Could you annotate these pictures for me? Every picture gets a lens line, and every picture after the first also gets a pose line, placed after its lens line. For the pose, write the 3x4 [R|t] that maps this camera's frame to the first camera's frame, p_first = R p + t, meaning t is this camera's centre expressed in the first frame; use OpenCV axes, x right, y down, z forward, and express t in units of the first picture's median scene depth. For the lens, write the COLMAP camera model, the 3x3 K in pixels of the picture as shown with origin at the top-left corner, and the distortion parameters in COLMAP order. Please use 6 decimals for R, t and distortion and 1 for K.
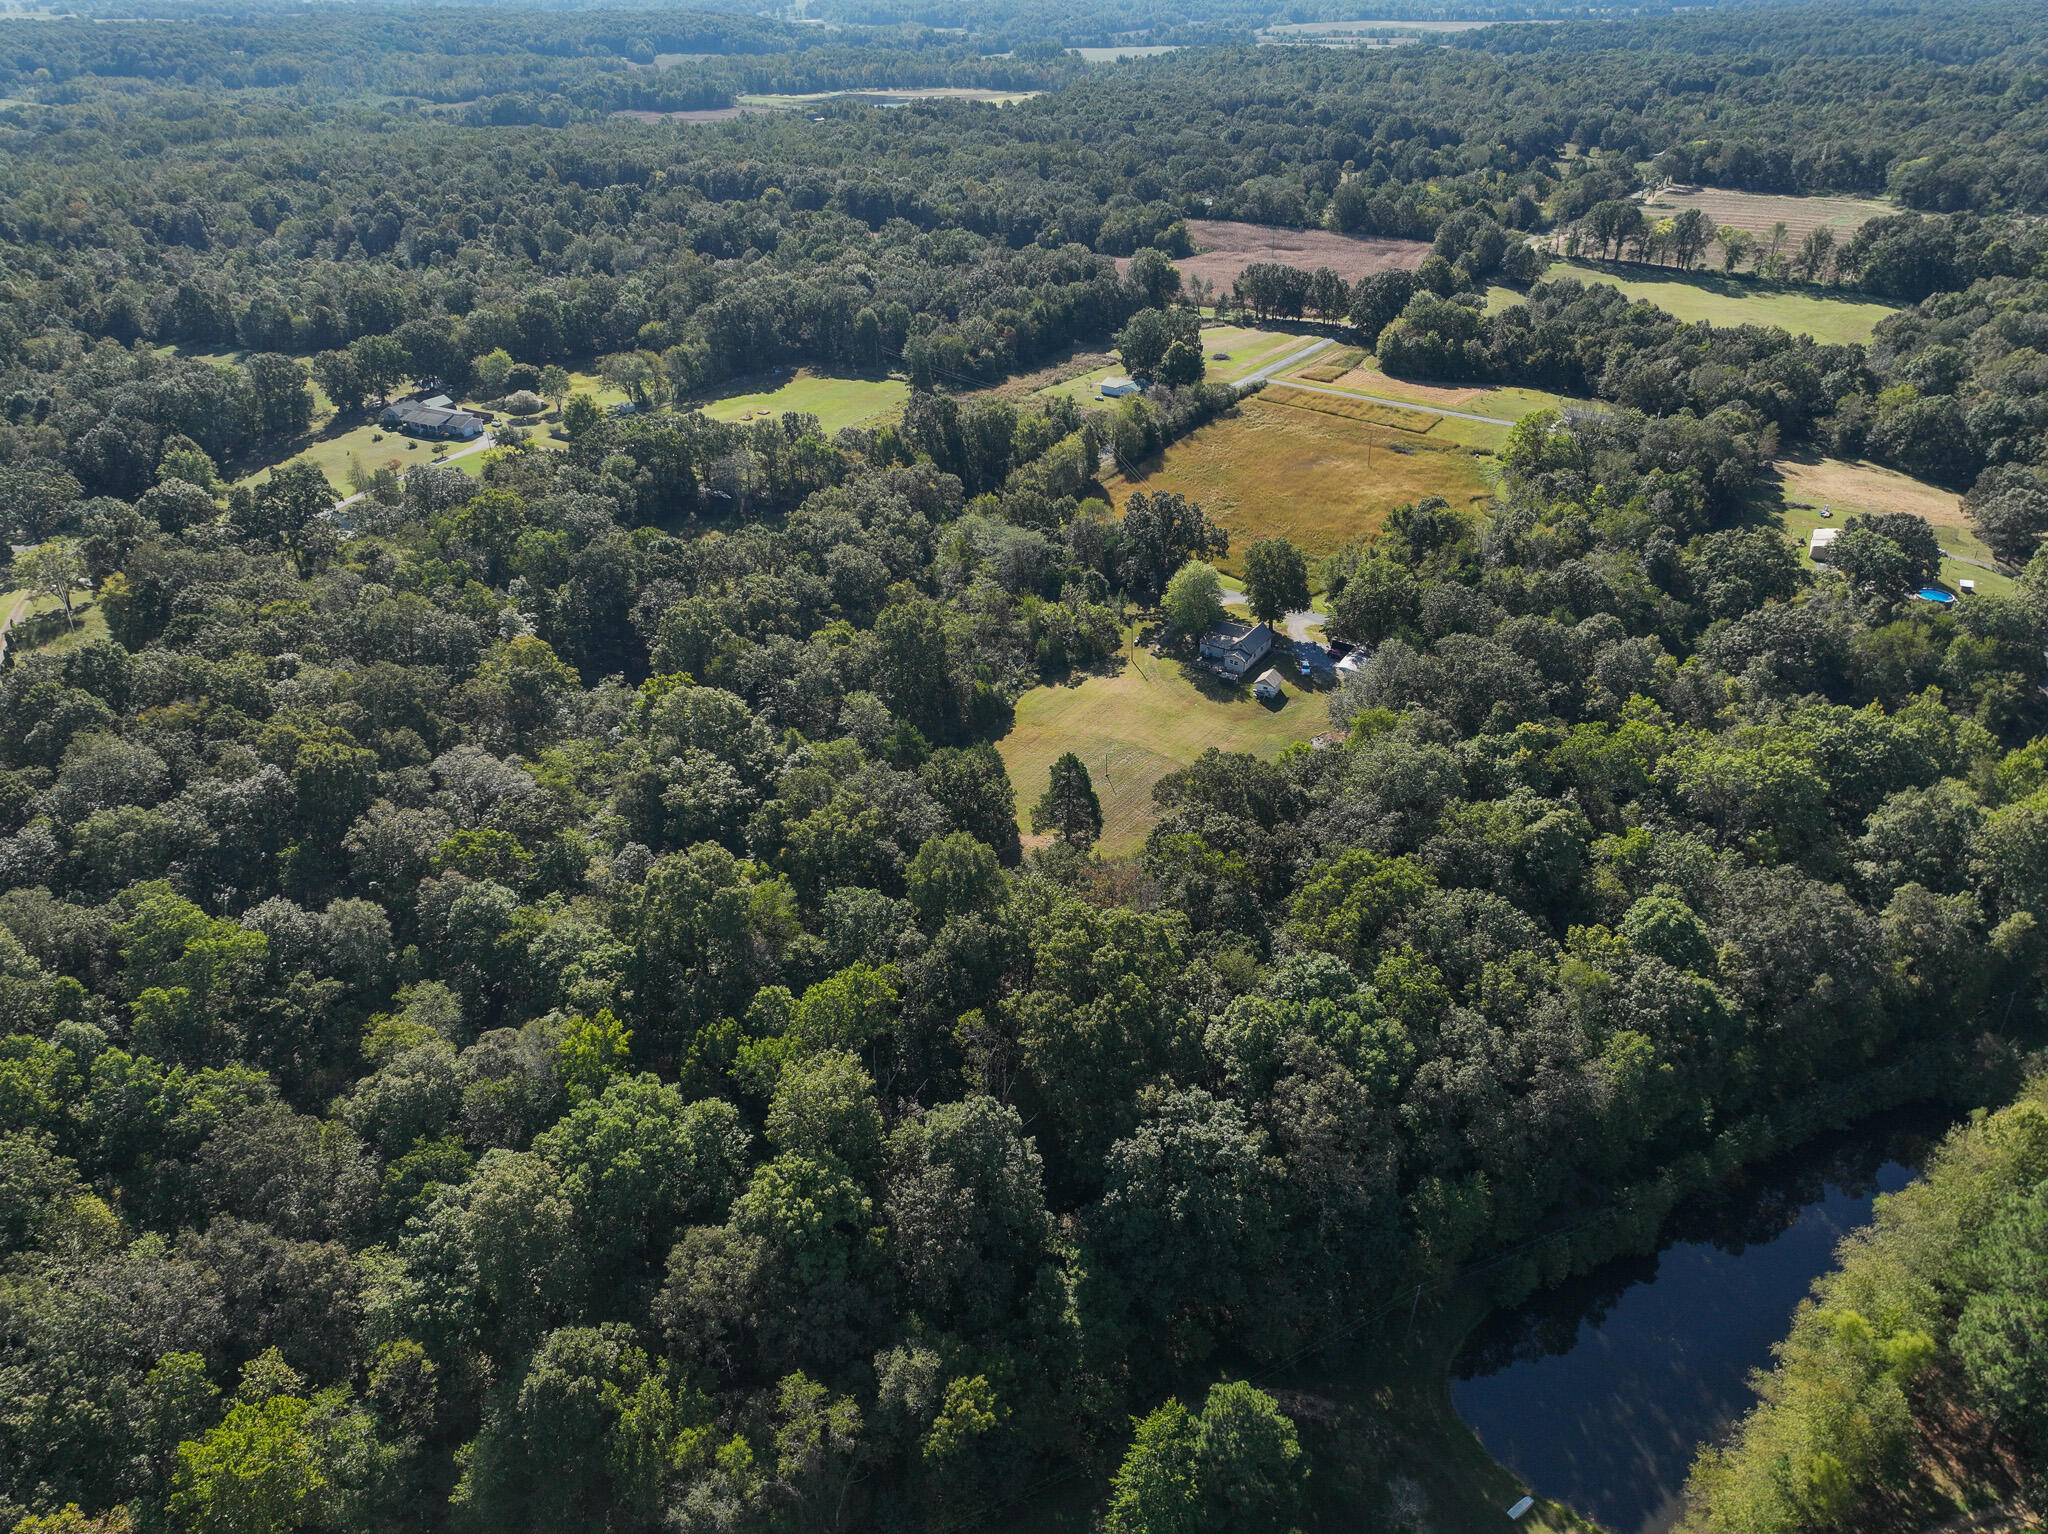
lens RADIAL K [[1420.5, 0, 1024.0], [0, 1420.5, 767.0], [0, 0, 1]] dist [0.002318, 0.001544]
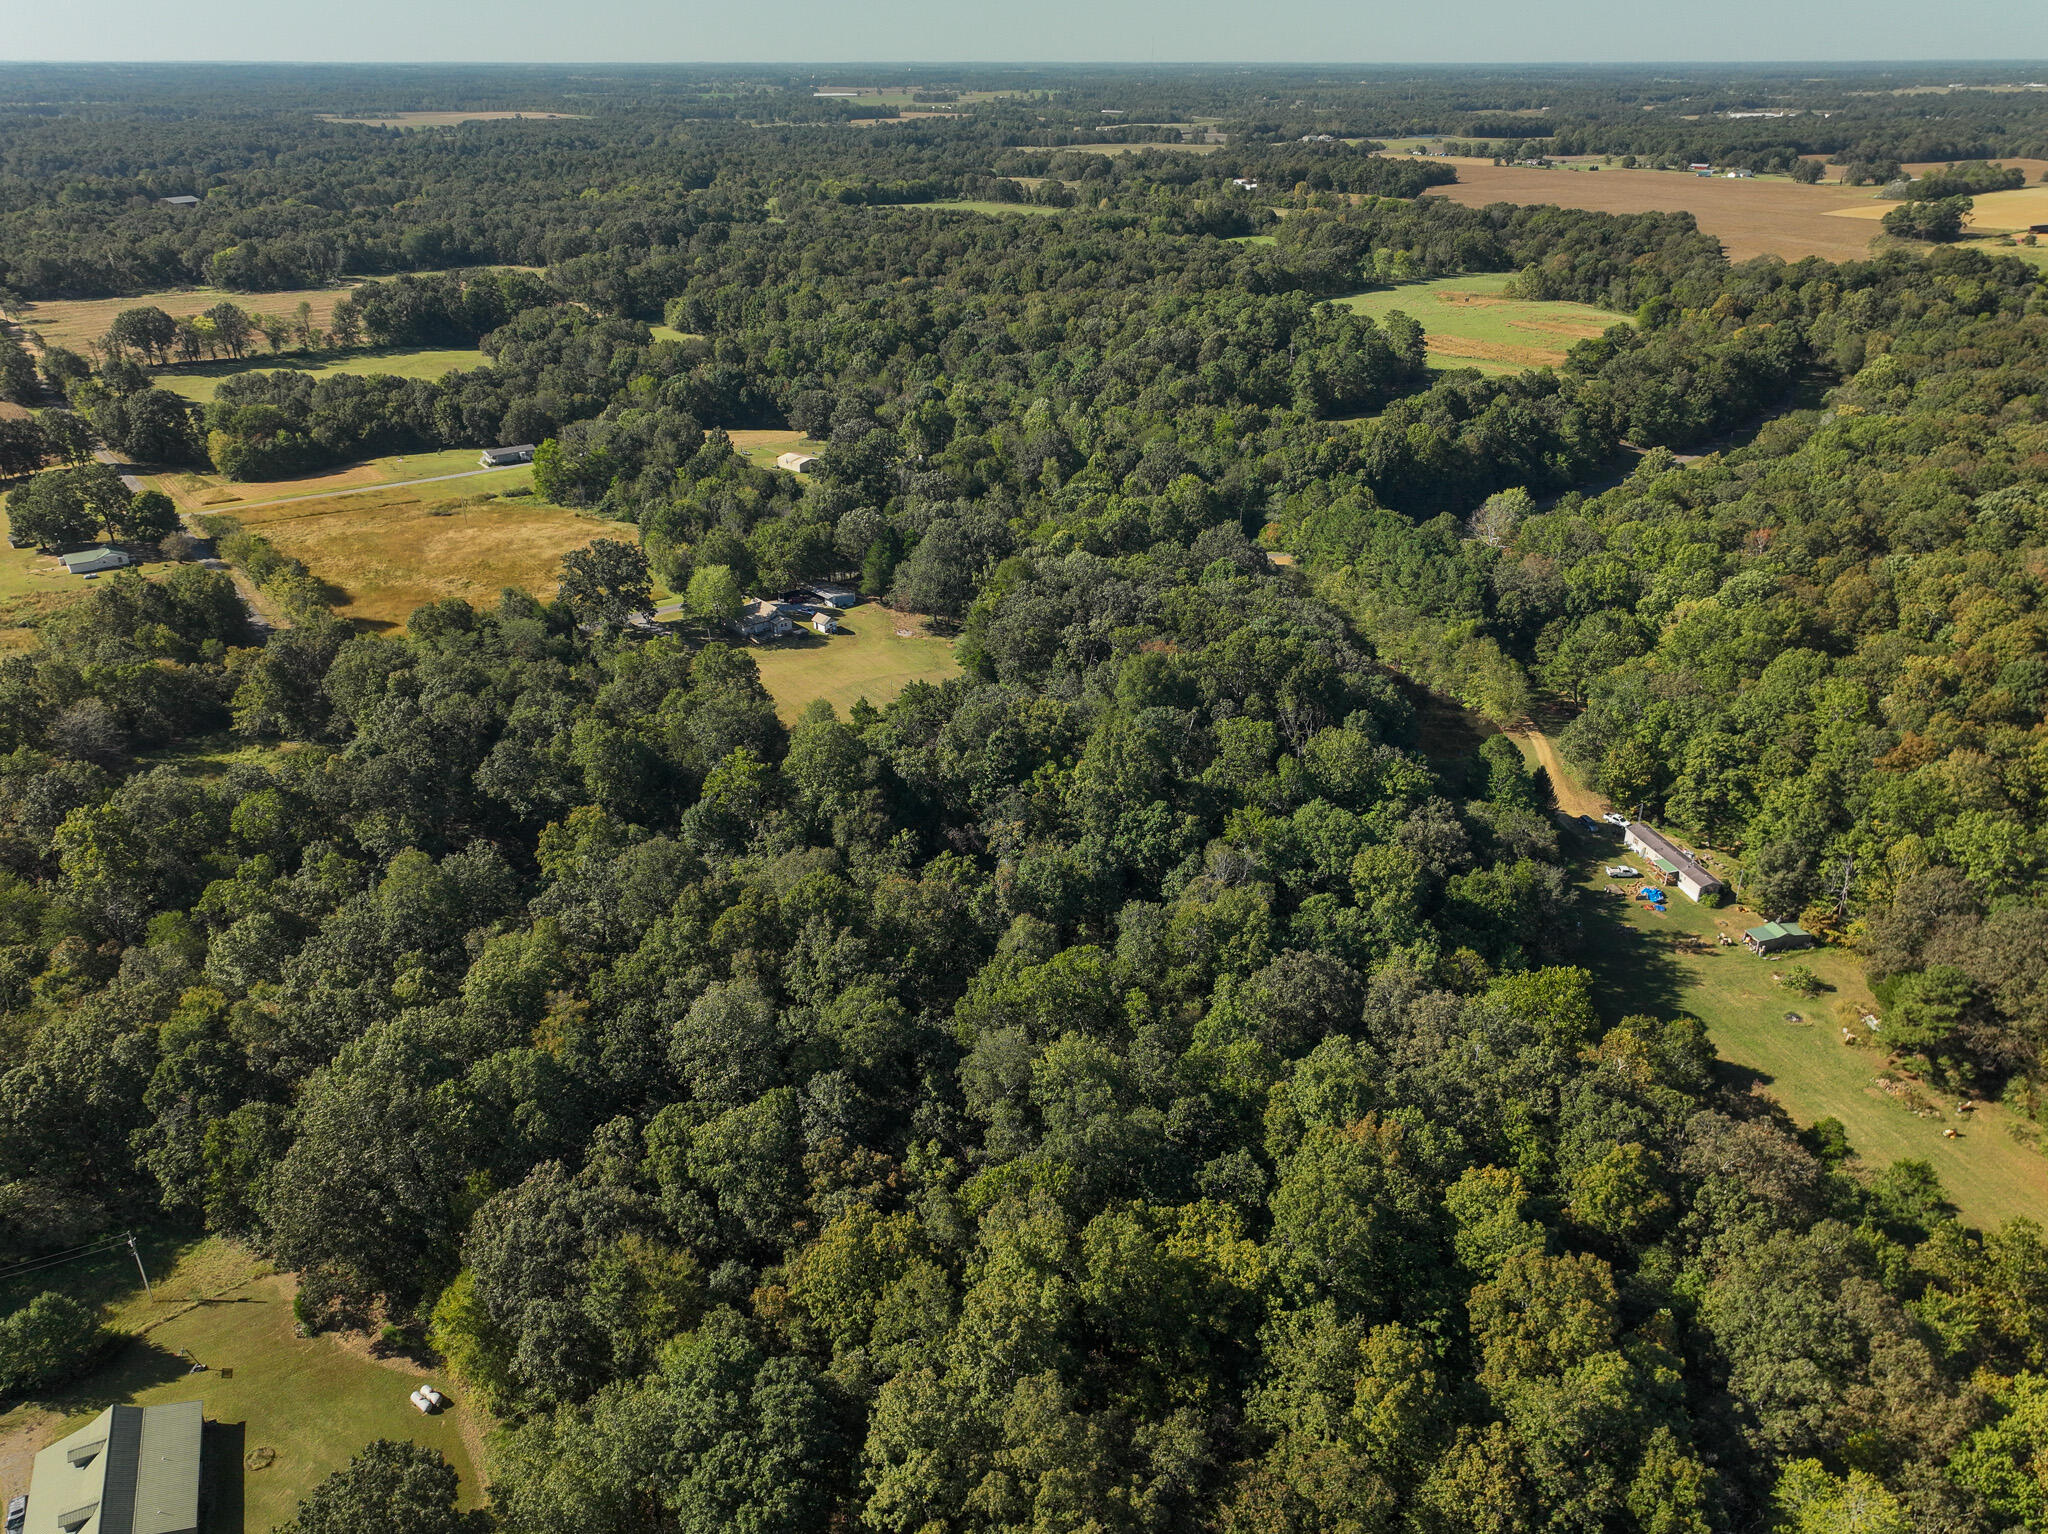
lens RADIAL K [[1420.5, 0, 1024.0], [0, 1420.5, 767.0], [0, 0, 1]] dist [0.002318, 0.001544]
pose [[0.288953, -0.419161, 0.860704, -0.808588], [0.477452, 0.842360, 0.249939, -0.160586], [-0.829787, 0.338724, 0.443531, 0.296243]]
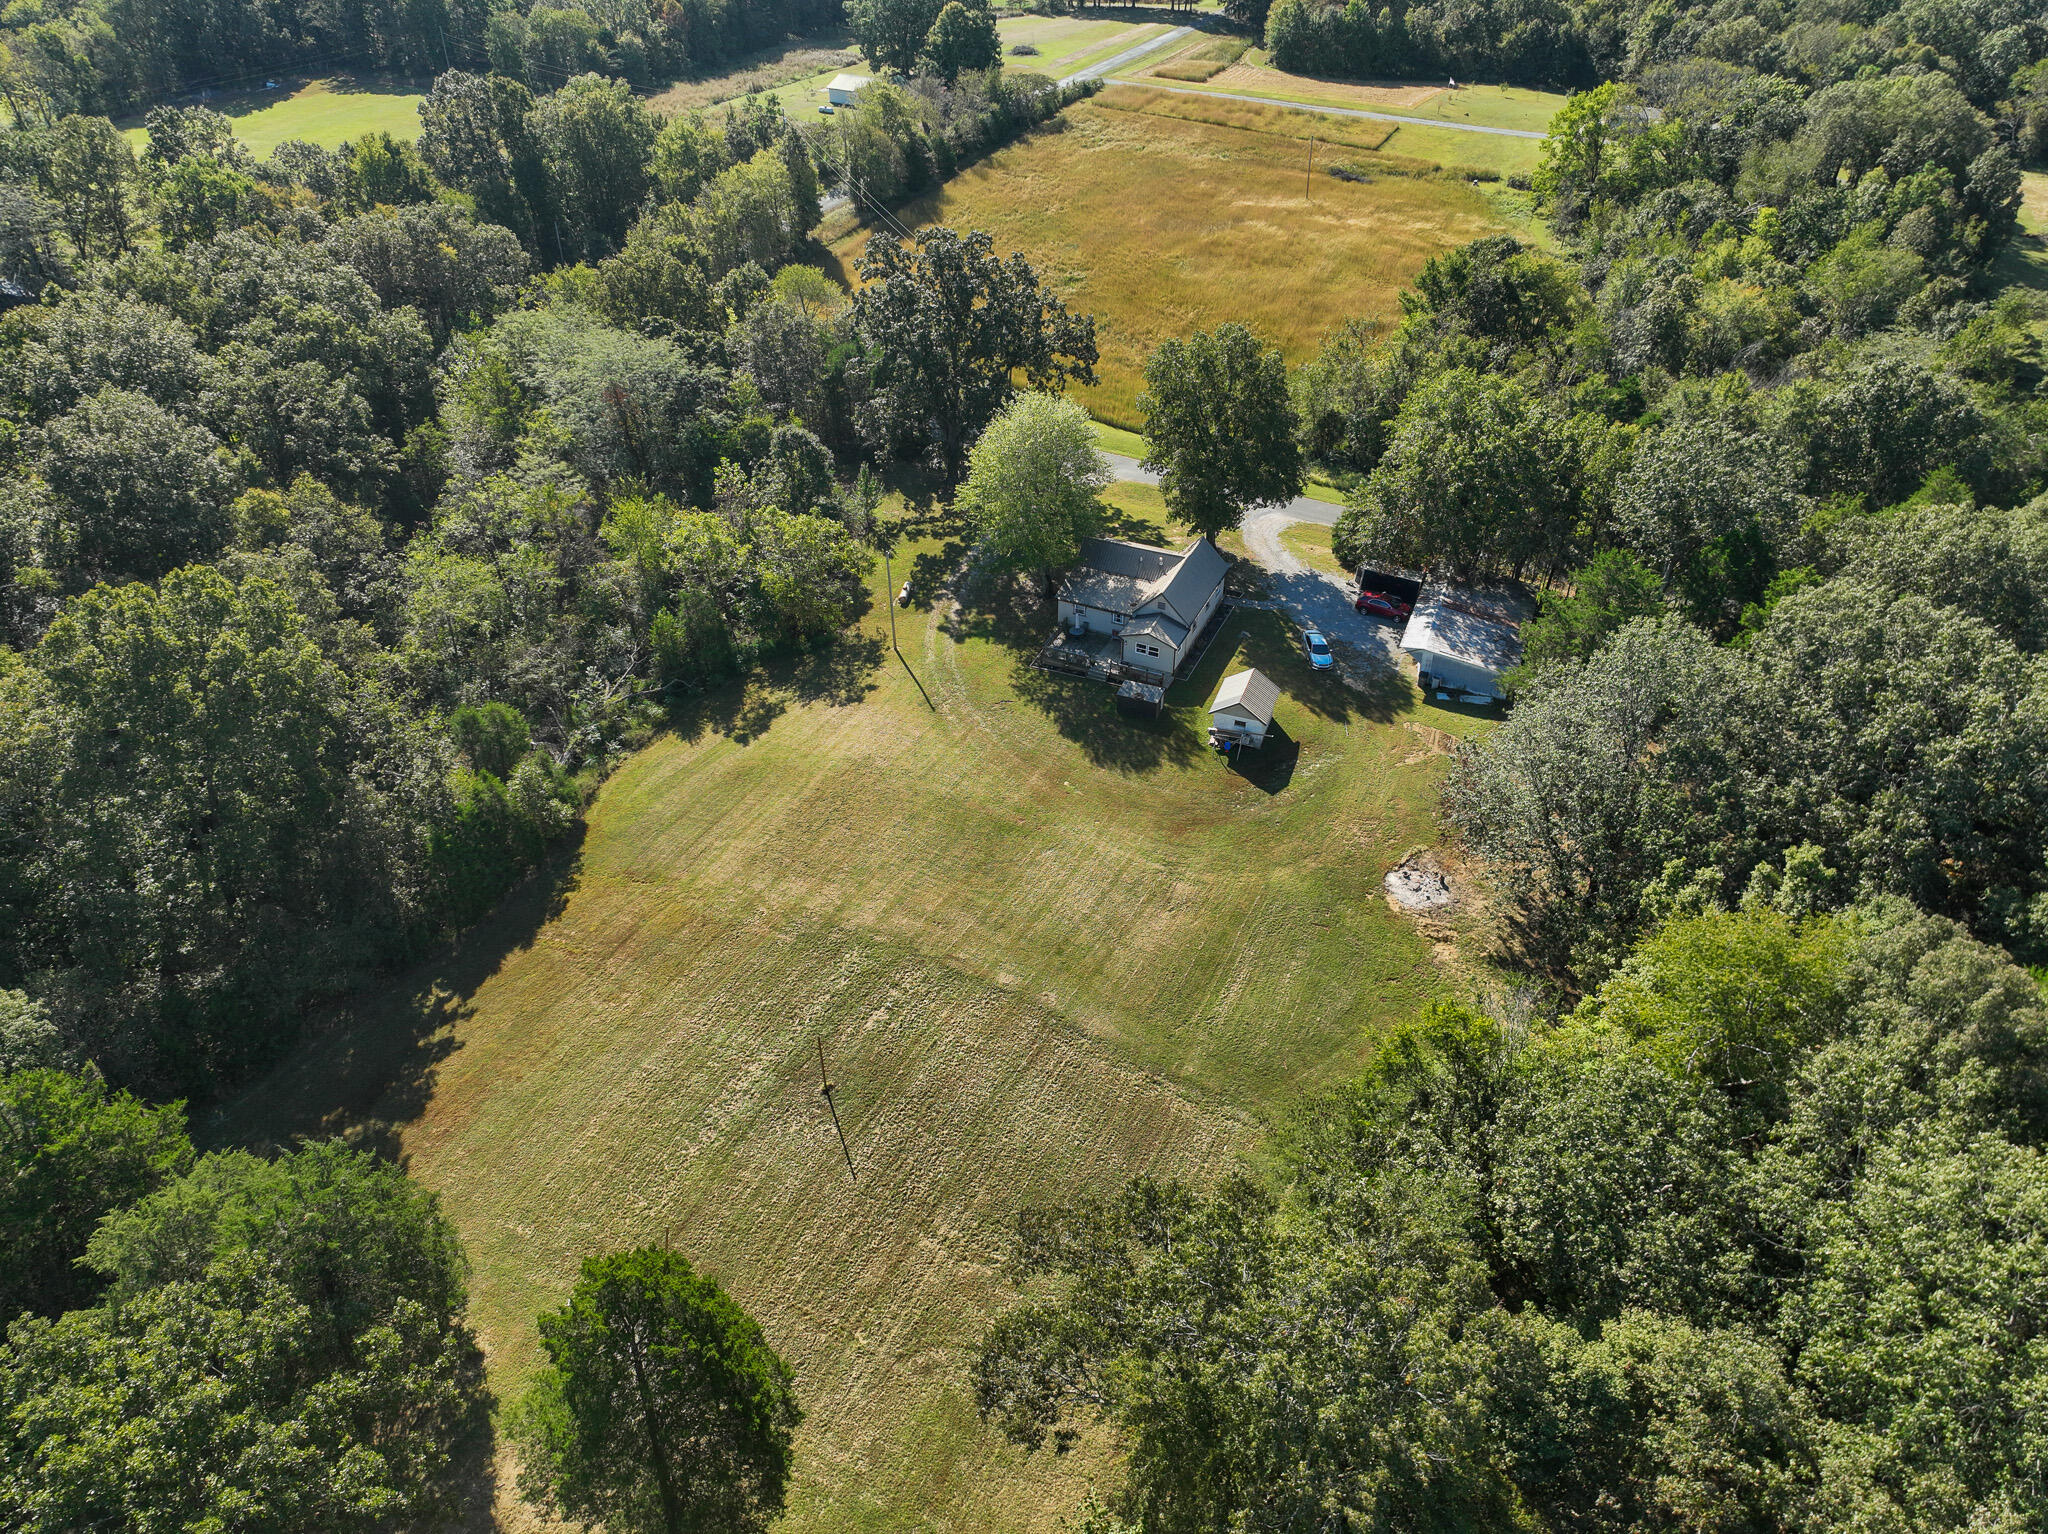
lens RADIAL K [[1420.5, 0, 1024.0], [0, 1420.5, 767.0], [0, 0, 1]] dist [0.002318, 0.001544]
pose [[0.988836, -0.078720, 0.126517, 0.054571], [0.063207, 0.990482, 0.122275, -0.083298], [-0.134938, -0.112913, 0.984399, 0.549333]]
